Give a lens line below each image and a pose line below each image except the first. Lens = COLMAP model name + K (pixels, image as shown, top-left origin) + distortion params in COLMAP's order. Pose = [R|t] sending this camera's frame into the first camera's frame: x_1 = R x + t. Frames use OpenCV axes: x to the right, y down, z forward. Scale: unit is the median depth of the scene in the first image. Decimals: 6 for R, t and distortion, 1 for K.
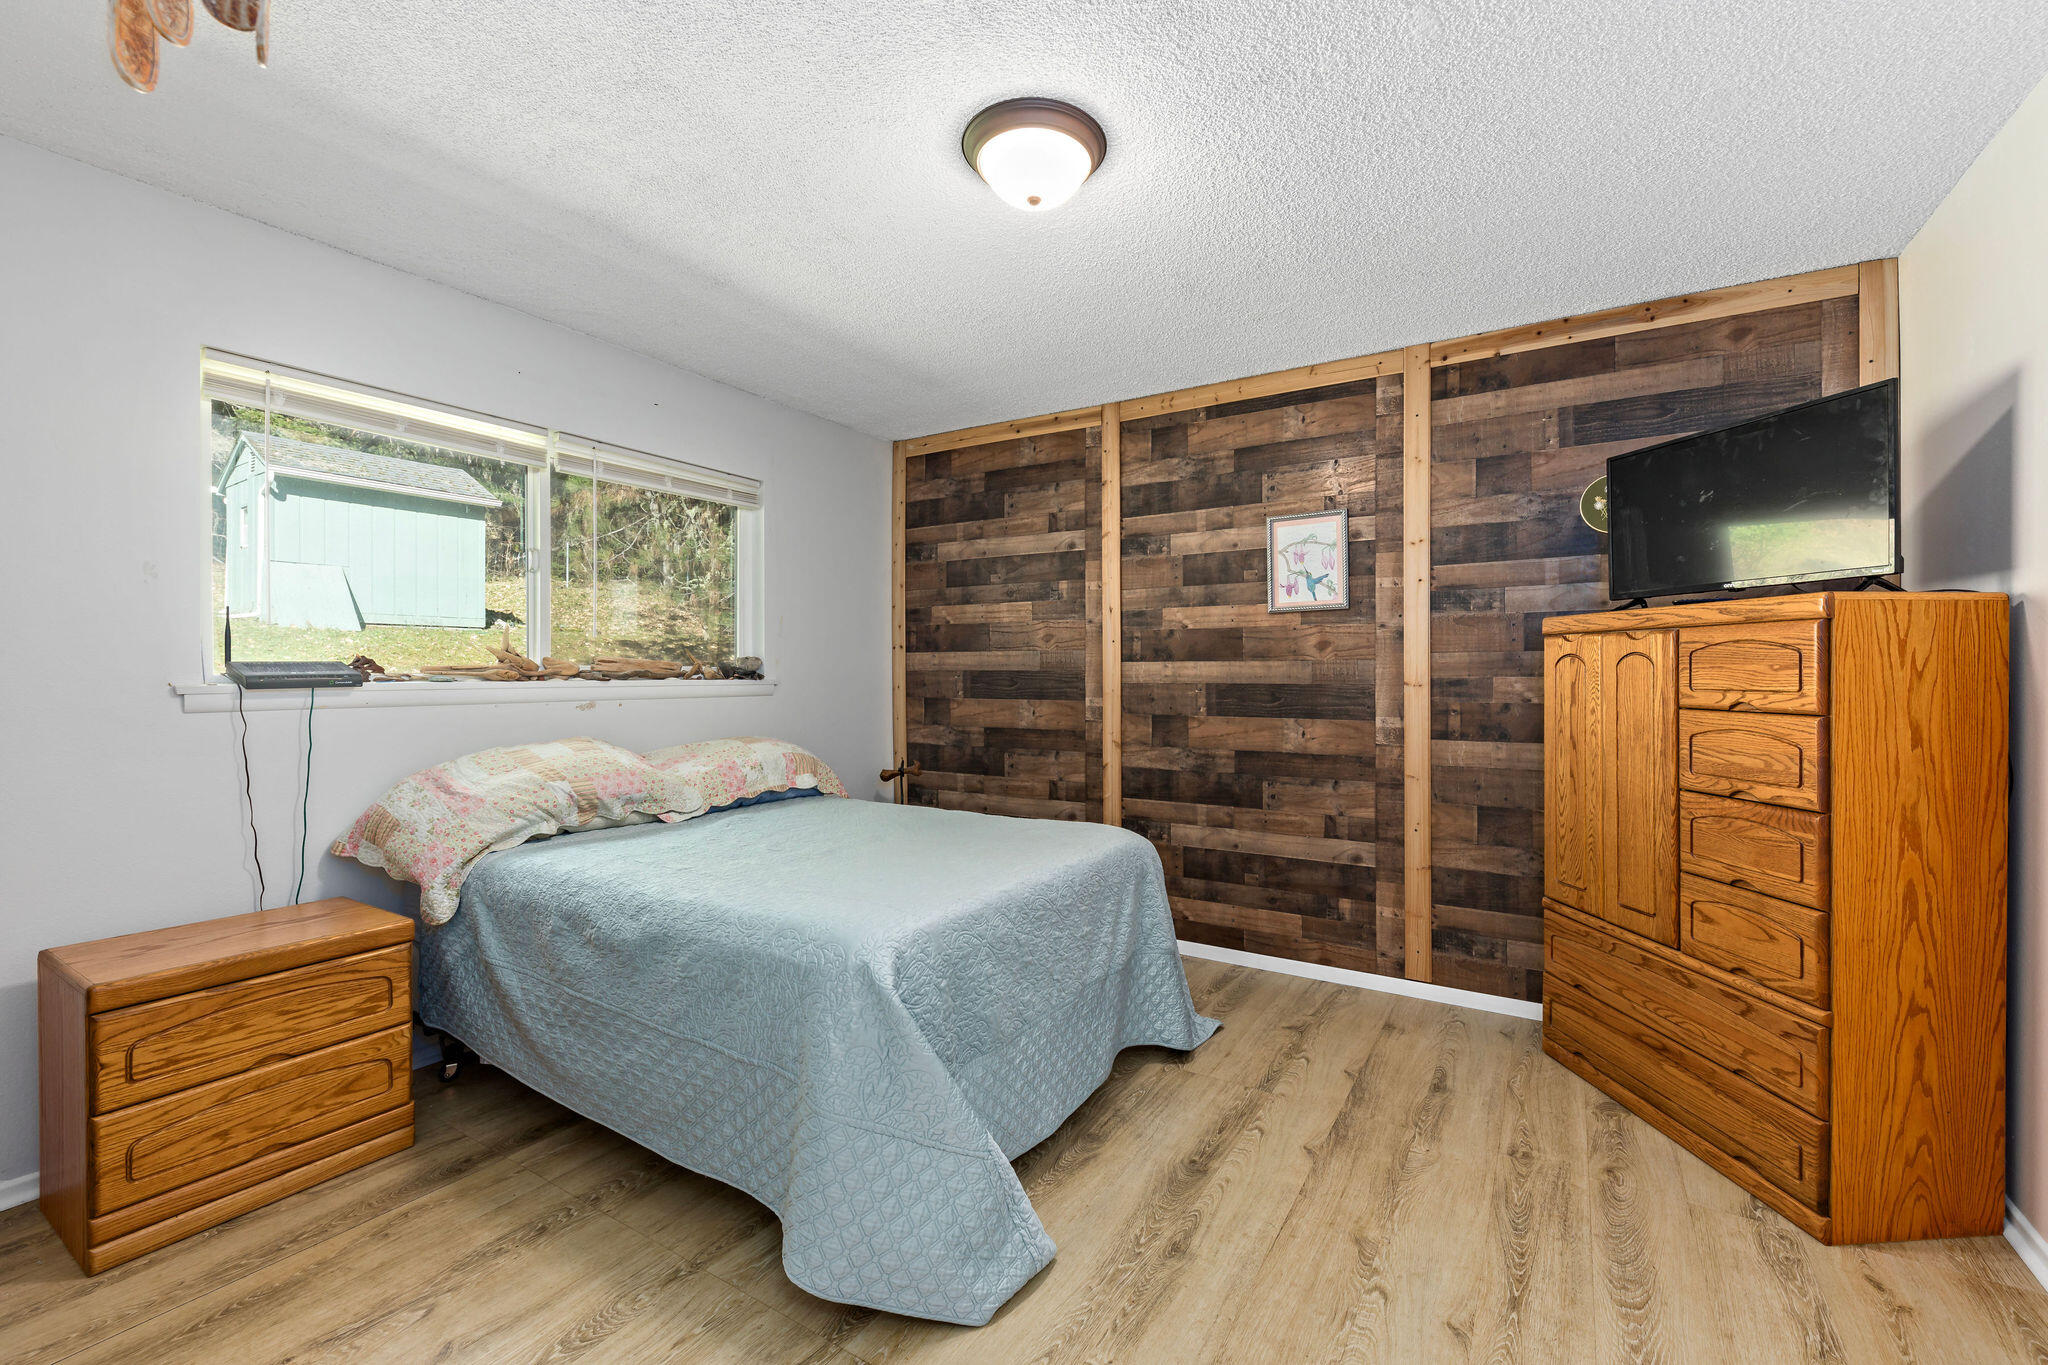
lens RADIAL K [[871.7, 0, 1023.8], [0, 871.7, 676.9], [0, 0, 1]] dist [-0.000773, -0.000108]
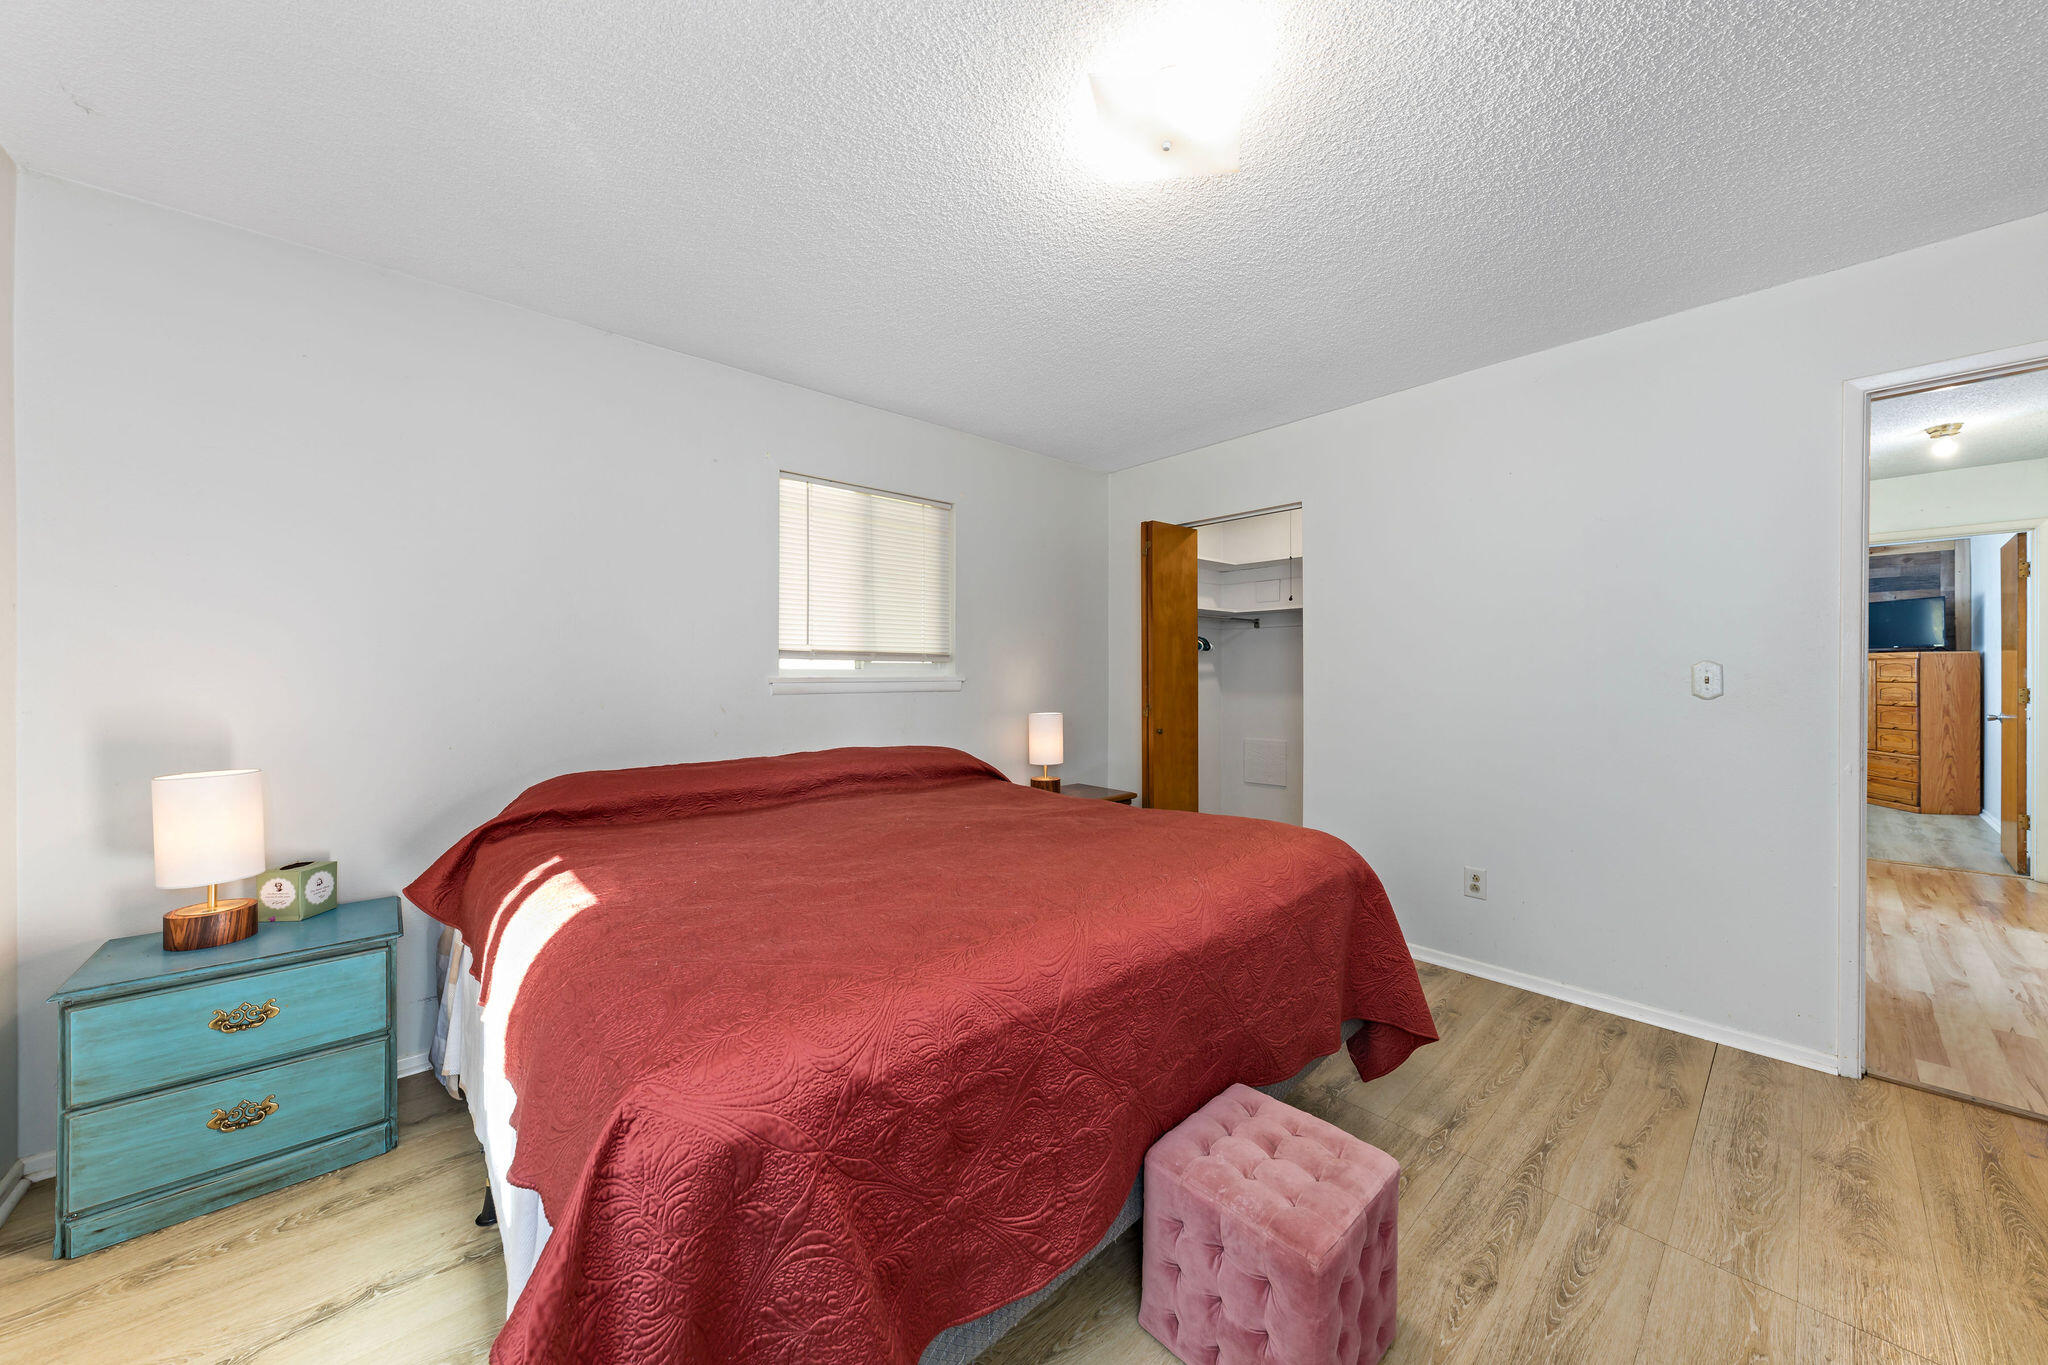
lens RADIAL K [[717.0, 0, 1029.6], [0, 717.0, 675.0], [0, 0, 1]] dist [-0.000924, -0.000084]
pose [[0.961755, -0.001847, -0.273904, -0.801525], [0.001157, 0.999996, -0.002679, 0.005146], [0.273908, 0.002260, 0.961753, -1.247293]]
